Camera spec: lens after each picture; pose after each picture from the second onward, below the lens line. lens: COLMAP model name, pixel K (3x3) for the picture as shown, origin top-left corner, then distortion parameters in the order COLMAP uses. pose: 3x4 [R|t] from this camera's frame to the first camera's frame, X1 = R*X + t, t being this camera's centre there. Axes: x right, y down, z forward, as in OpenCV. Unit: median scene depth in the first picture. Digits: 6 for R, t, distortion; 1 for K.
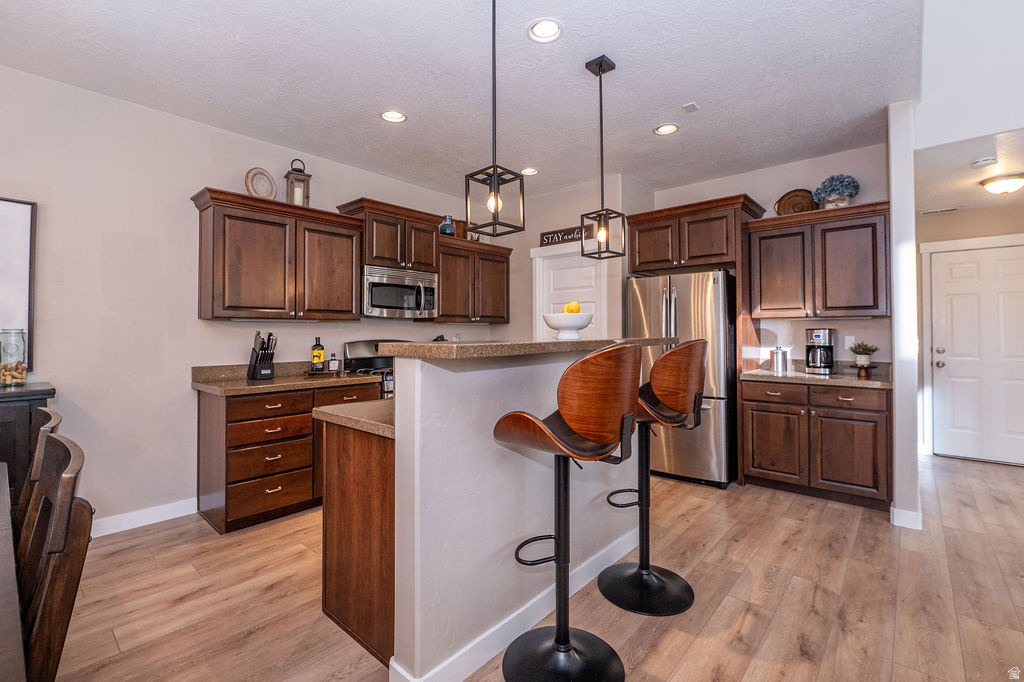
lens RADIAL K [[457.2, 0, 504.6], [0, 457.2, 328.1], [0, 0, 1]] dist [-0.011634, -0.000329]
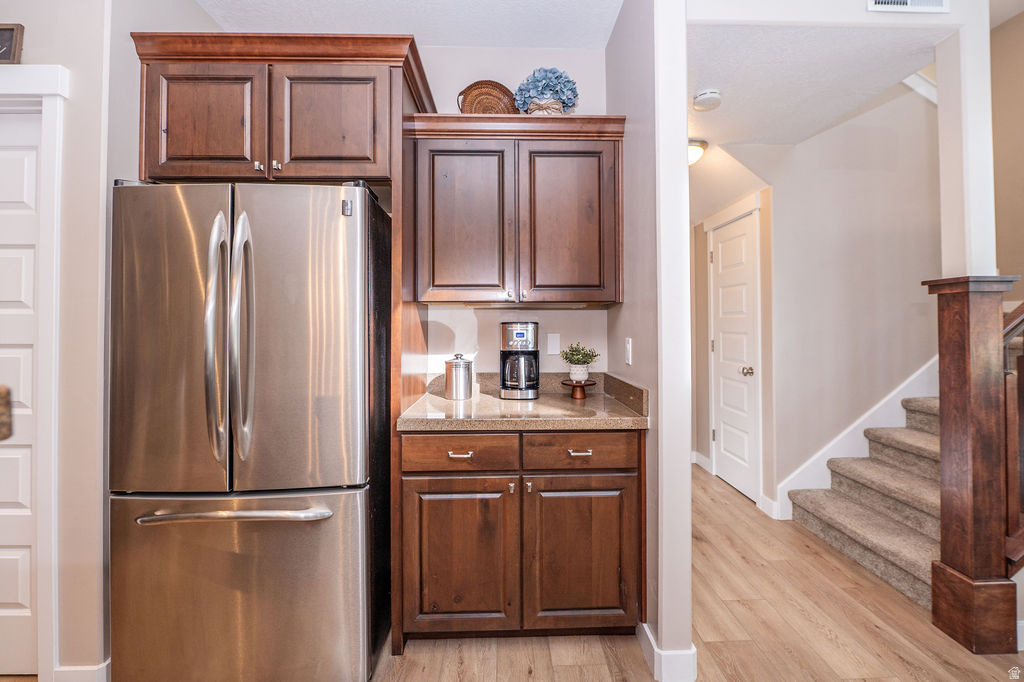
lens RADIAL K [[427.4, 0, 515.1], [0, 427.4, 321.0], [0, 0, 1]] dist [-0.012227, -0.000073]
pose [[0.725216, 0.009743, 0.688453, 0.314291], [-0.006754, 0.999952, -0.007038, 0.003763], [-0.688489, 0.000454, 0.725247, 0.622817]]
